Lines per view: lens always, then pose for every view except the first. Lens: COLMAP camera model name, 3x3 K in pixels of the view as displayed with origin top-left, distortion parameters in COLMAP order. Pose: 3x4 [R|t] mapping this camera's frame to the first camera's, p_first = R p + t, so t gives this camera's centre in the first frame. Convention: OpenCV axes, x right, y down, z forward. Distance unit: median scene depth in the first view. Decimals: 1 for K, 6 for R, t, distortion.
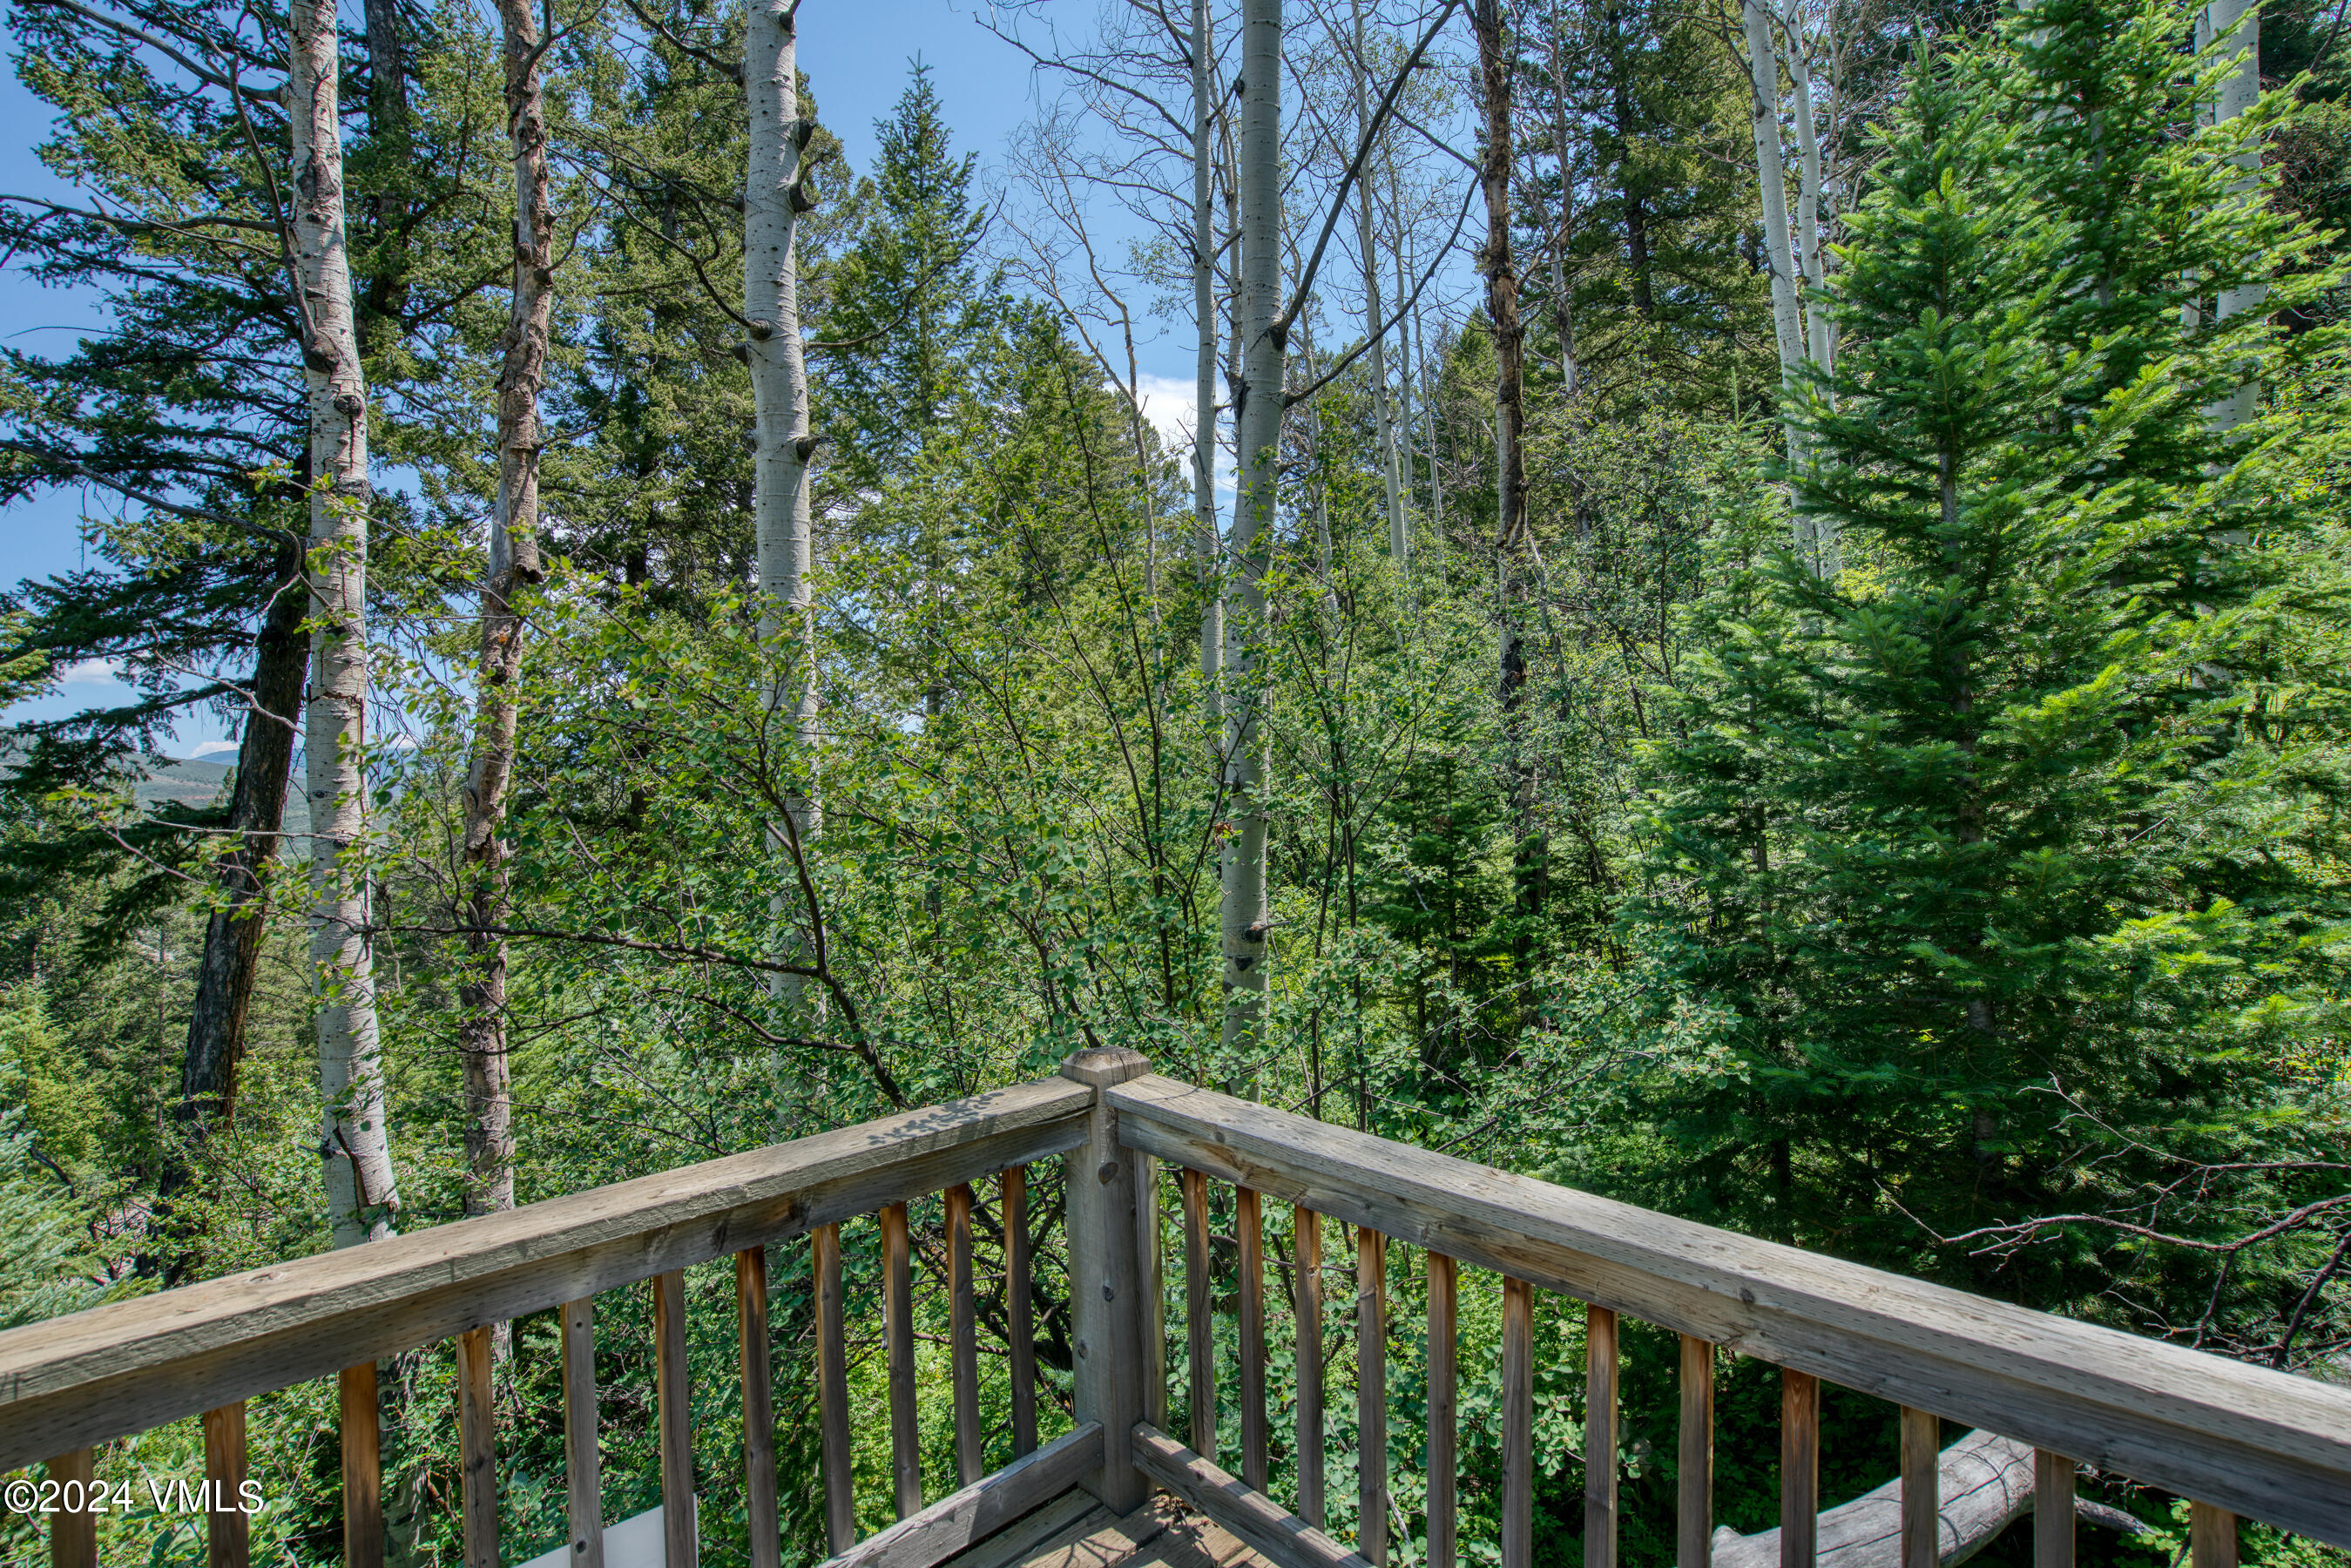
lens RADIAL K [[1079.6, 0, 1175.5], [0, 1079.6, 784.0], [0, 0, 1]] dist [-0.051543, 0.018634]
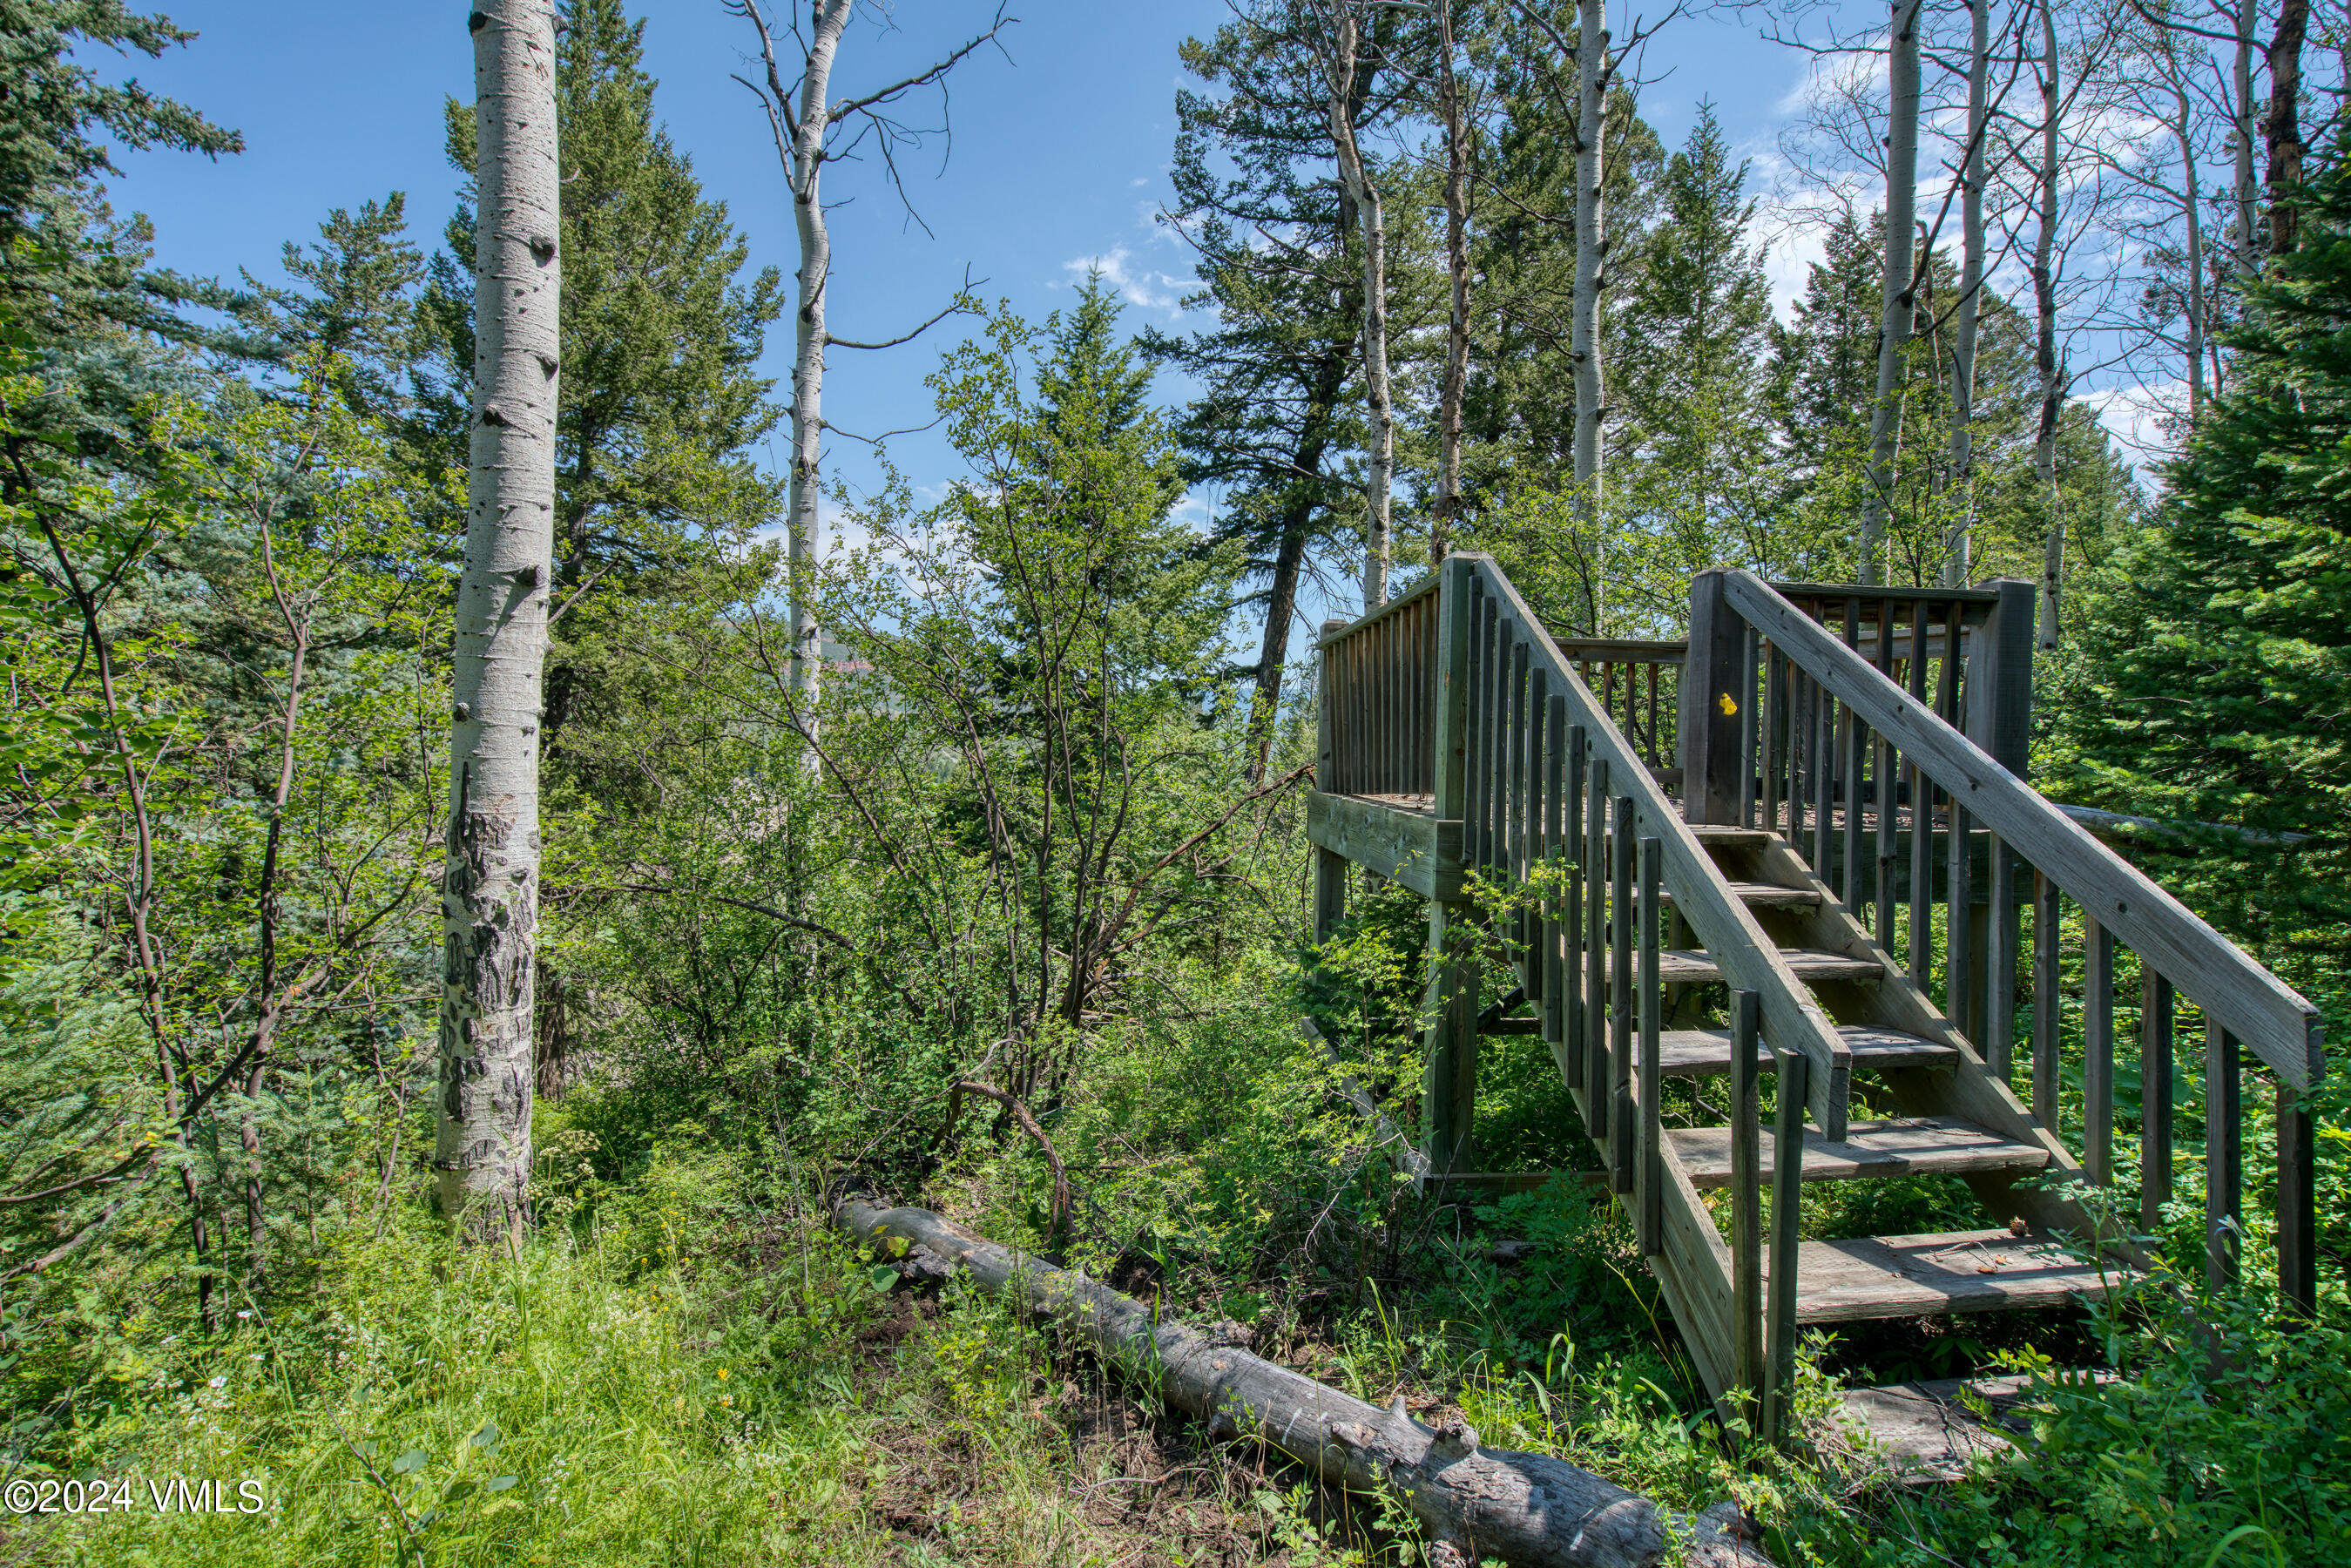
lens RADIAL K [[1079.6, 0, 1175.5], [0, 1079.6, 784.0], [0, 0, 1]] dist [-0.051543, 0.018634]
pose [[0.754332, 0.068865, -0.652872, 0.177451], [-0.041543, 0.997497, 0.057217, 0.128235], [0.655178, -0.016038, 0.755304, -0.454250]]
